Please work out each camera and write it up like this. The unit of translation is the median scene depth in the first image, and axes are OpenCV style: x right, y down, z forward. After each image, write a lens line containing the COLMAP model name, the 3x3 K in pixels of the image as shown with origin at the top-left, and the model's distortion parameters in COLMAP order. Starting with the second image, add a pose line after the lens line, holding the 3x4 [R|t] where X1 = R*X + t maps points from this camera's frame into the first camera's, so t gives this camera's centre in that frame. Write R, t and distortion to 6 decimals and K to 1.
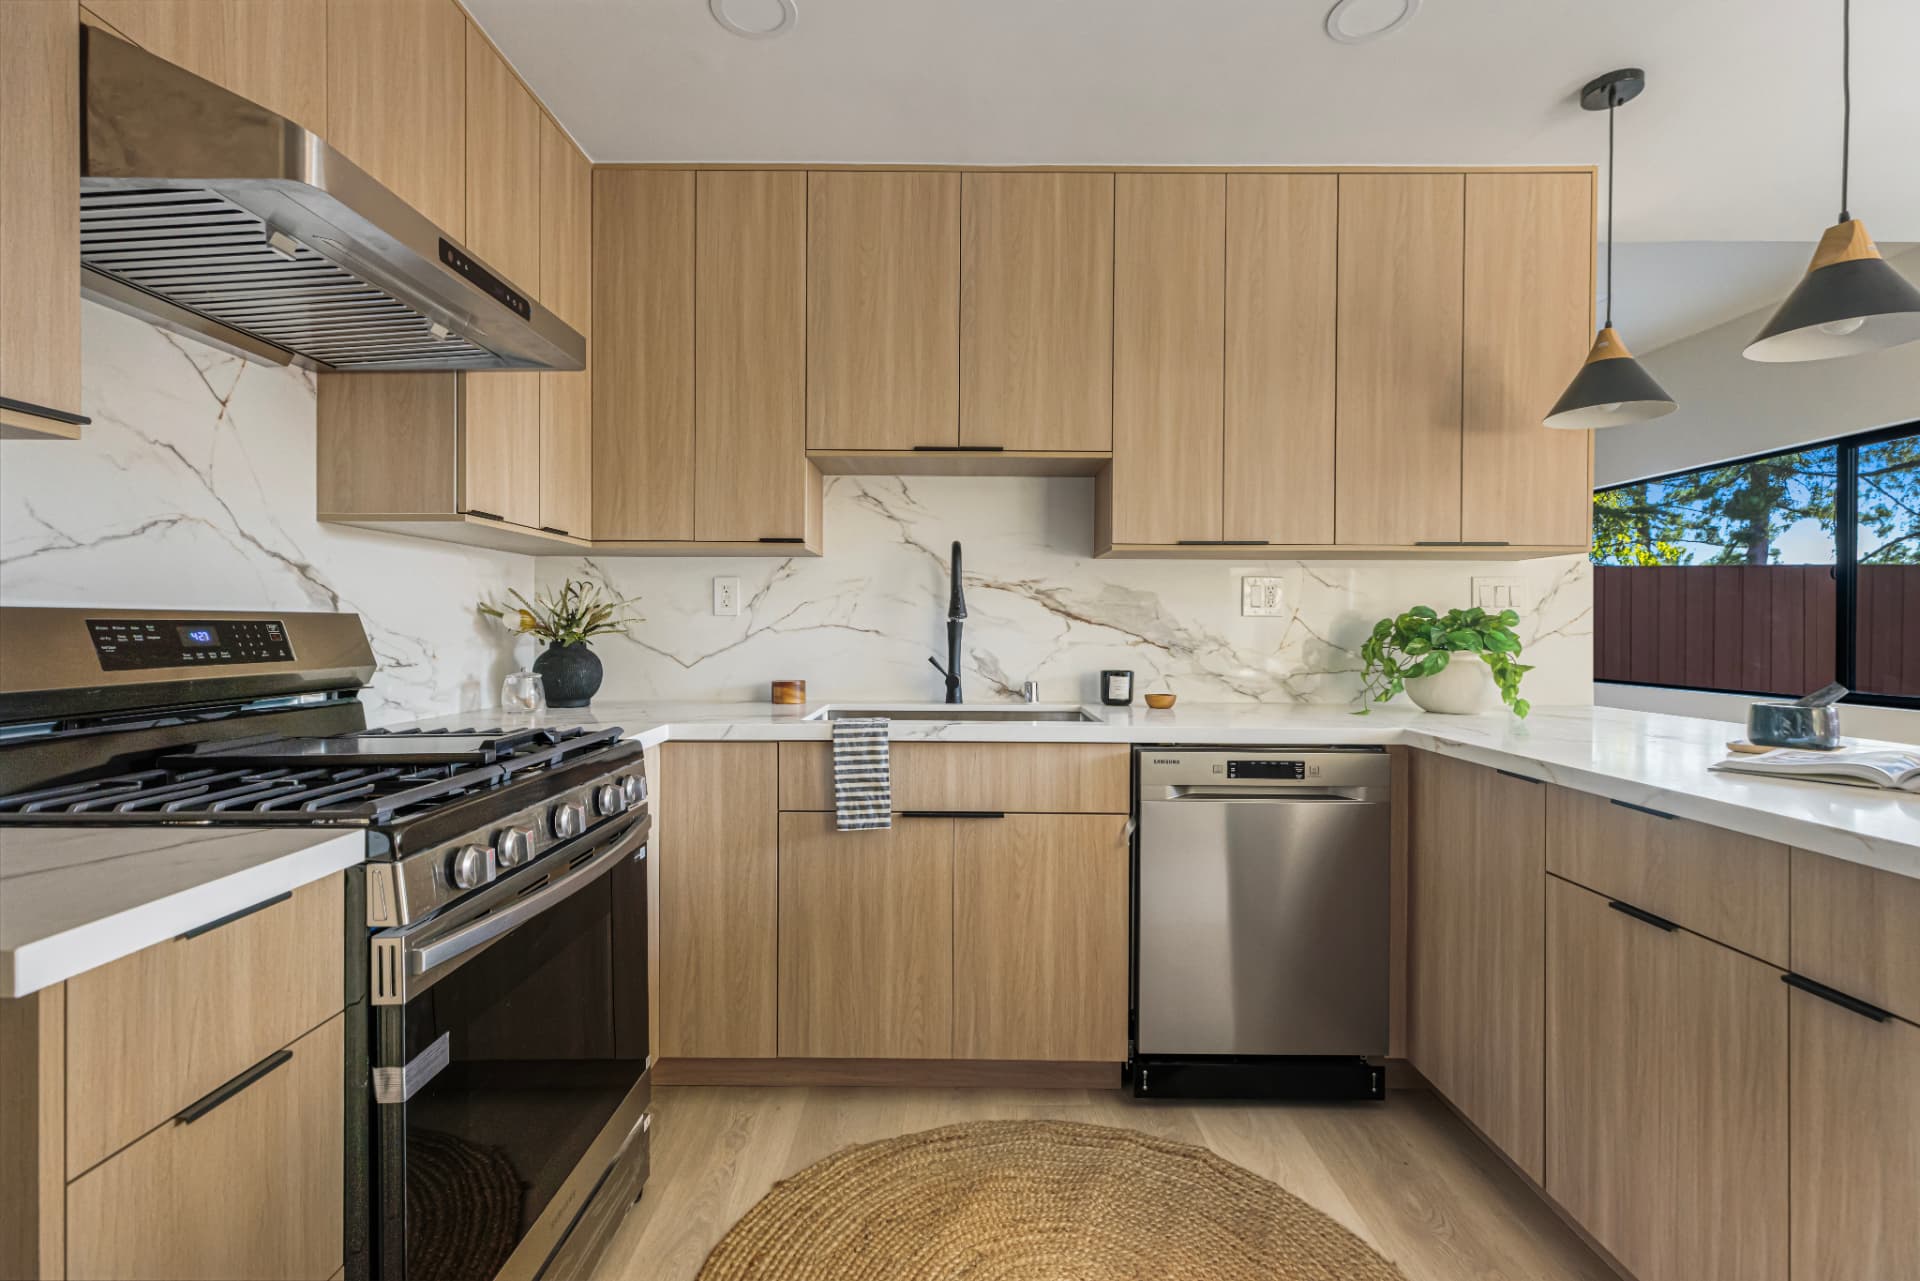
lens RADIAL K [[852.0, 0, 958.9], [0, 852.0, 627.1], [0, 0, 1]] dist [0.001632, 0.000165]
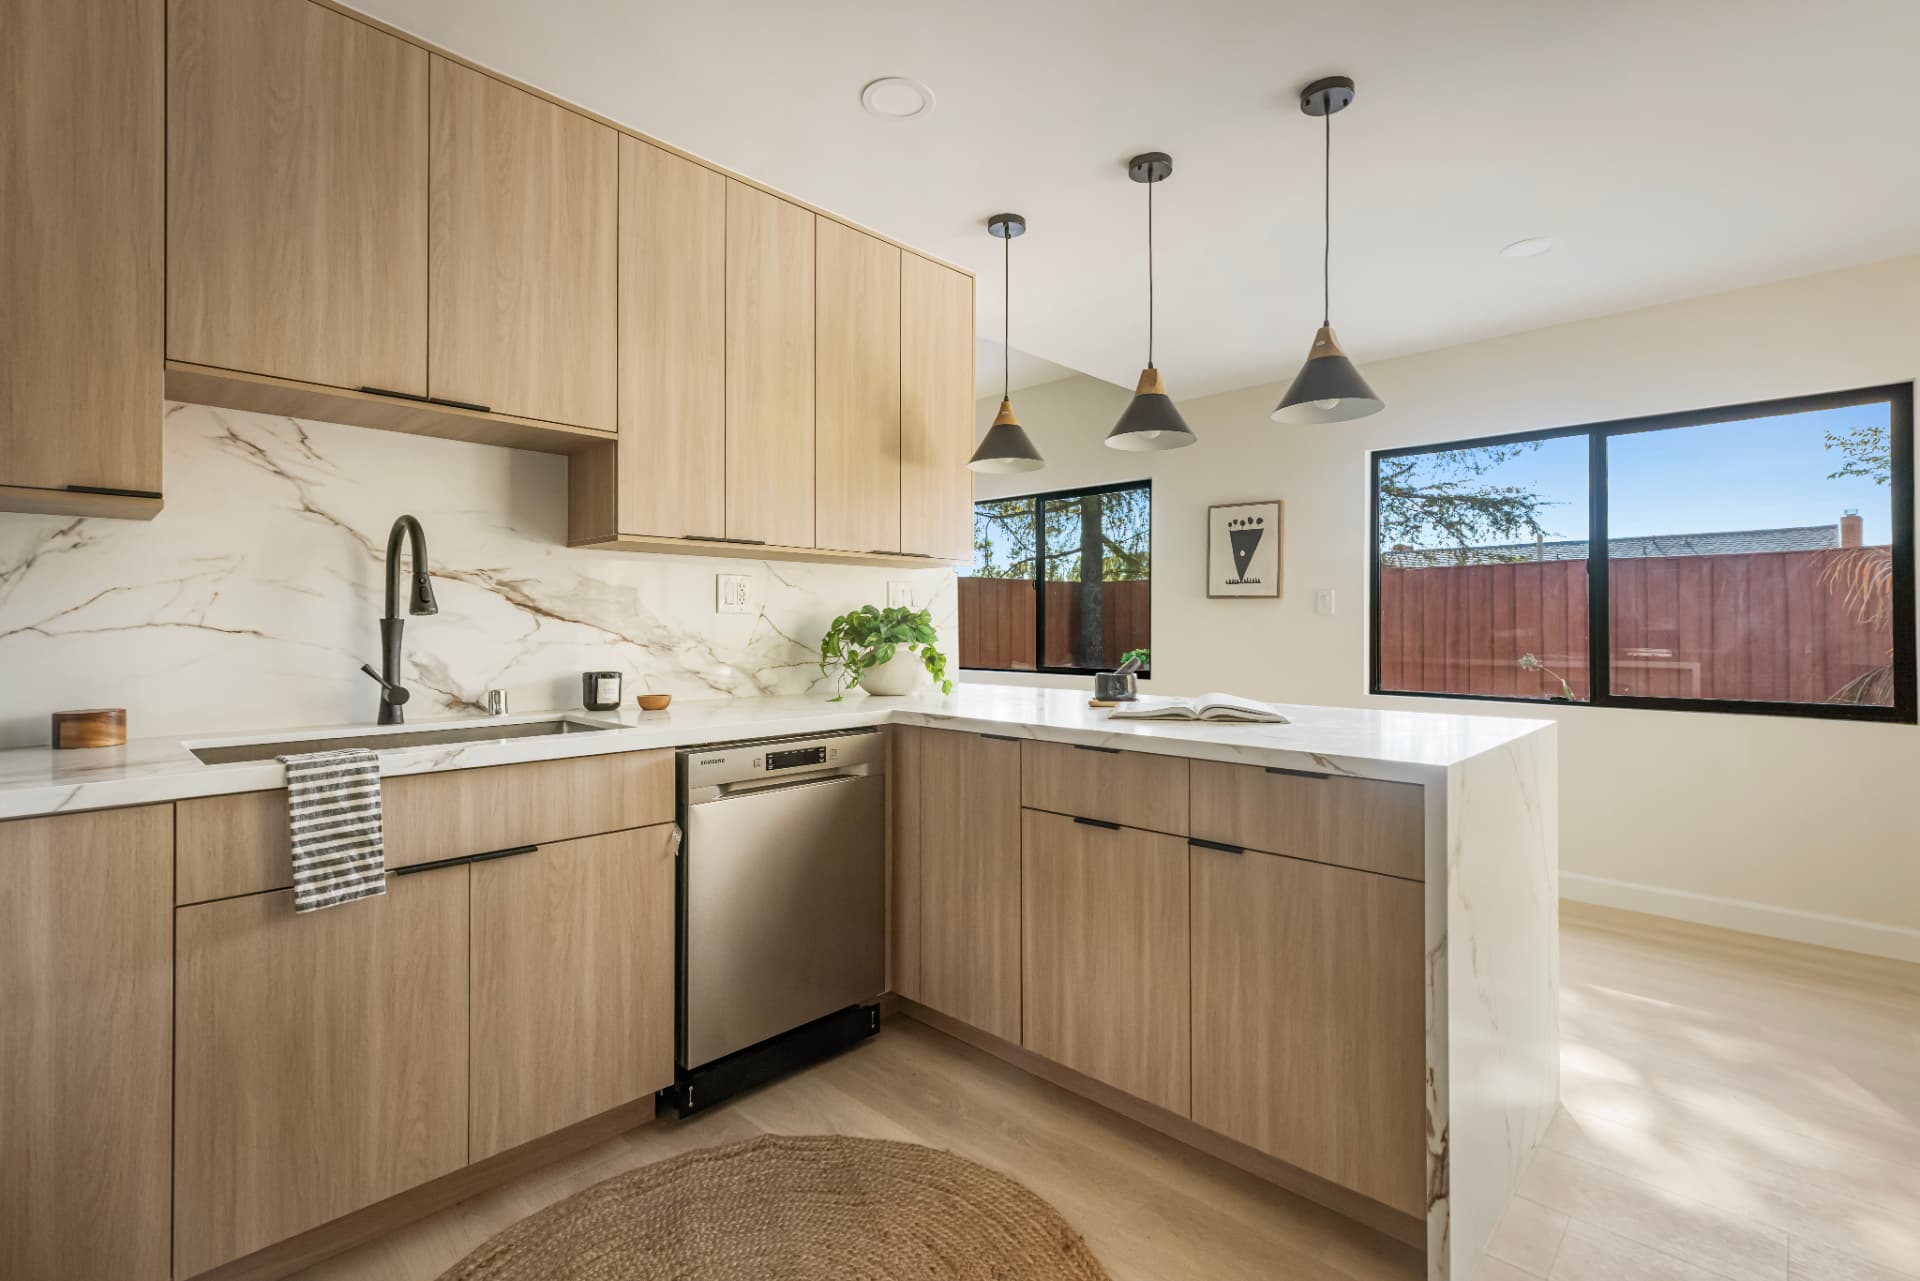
lens RADIAL K [[873.3, 0, 964.7], [0, 873.3, 616.9], [0, 0, 1]] dist [0.001895, 0.000273]
pose [[0.690835, 0.001647, 0.723010, -0.279534], [0.003784, 0.999975, -0.005894, -0.001435], [-0.723002, 0.006808, 0.690812, 0.093450]]
